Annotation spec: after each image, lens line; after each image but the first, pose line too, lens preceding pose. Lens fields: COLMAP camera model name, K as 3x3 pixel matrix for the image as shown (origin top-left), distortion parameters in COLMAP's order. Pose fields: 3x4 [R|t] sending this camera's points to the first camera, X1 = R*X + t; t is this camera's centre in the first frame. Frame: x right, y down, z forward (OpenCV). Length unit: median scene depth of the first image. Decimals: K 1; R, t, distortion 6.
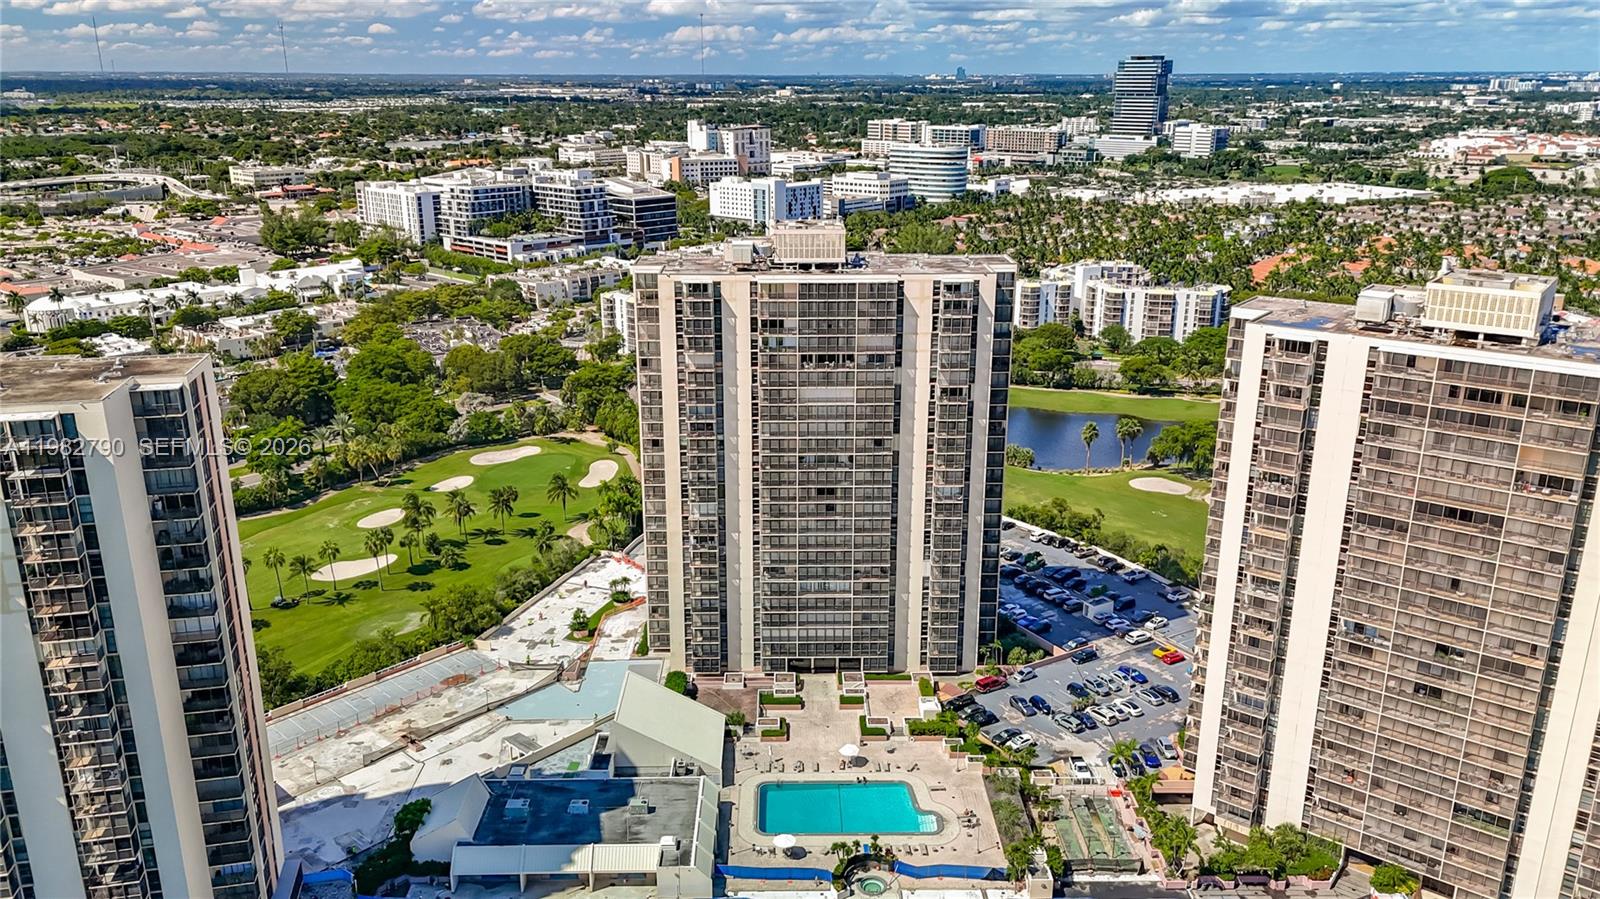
lens RADIAL K [[1148.0, 0, 800.0], [0, 1148.0, 449.5], [0, 0, 1]] dist [0.077113, -0.109319]
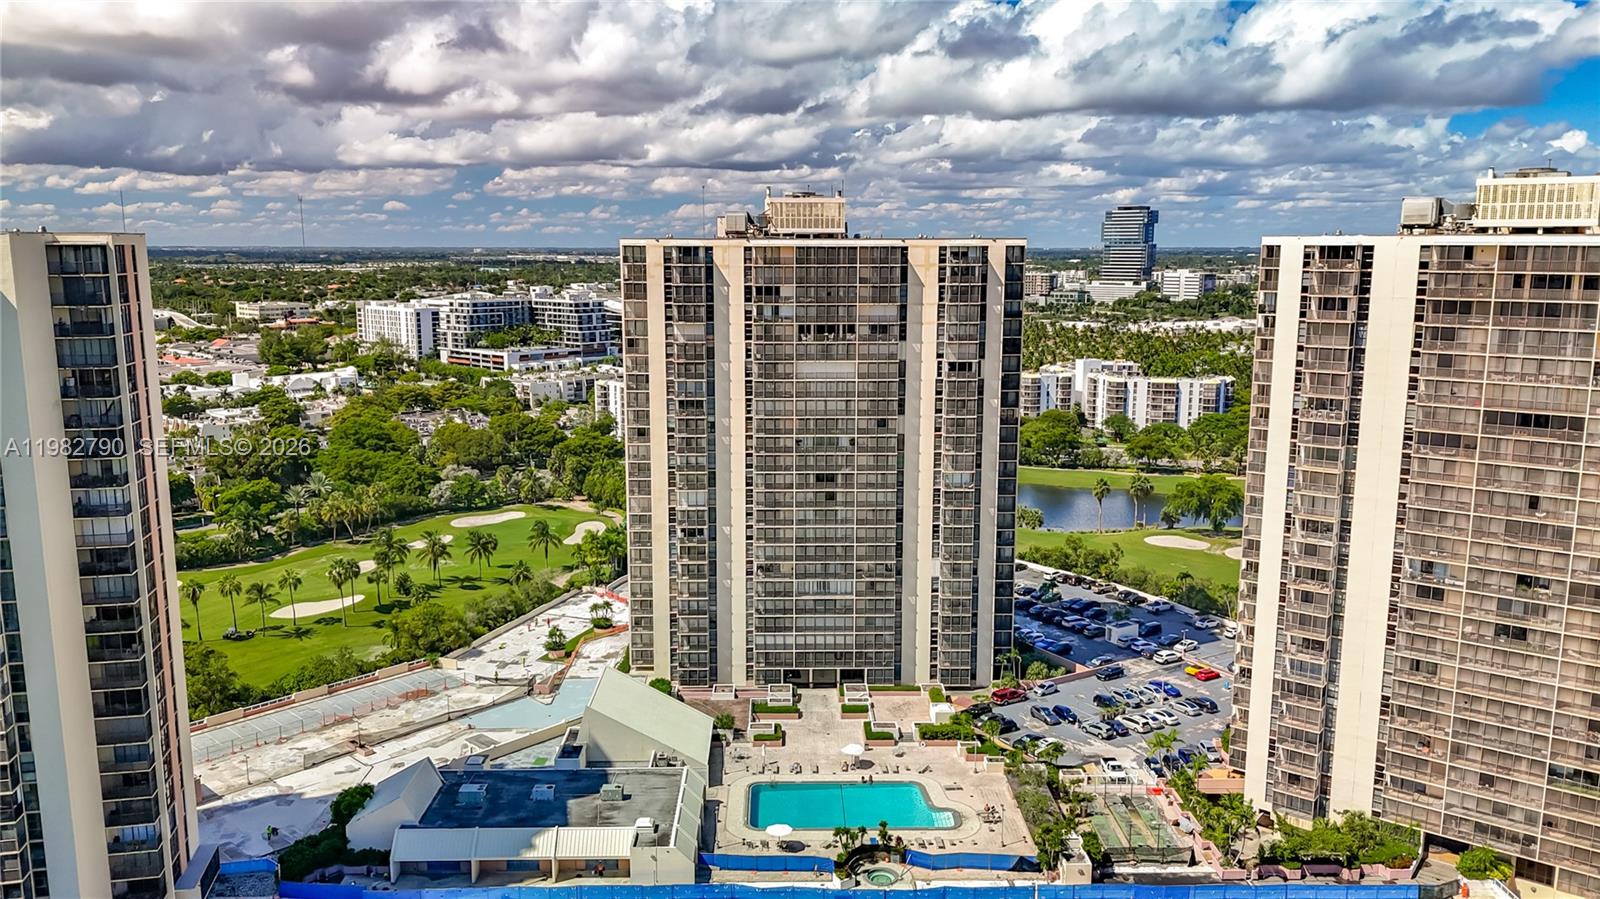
lens RADIAL K [[1151.8, 0, 800.0], [0, 1151.8, 449.5], [0, 0, 1]] dist [0.060895, -0.098473]
pose [[0.999998, 0.000167, 0.002219, 0.000271], [0.000120, 0.991688, -0.128670, 0.137016], [-0.002222, 0.128669, 0.991685, 0.084140]]
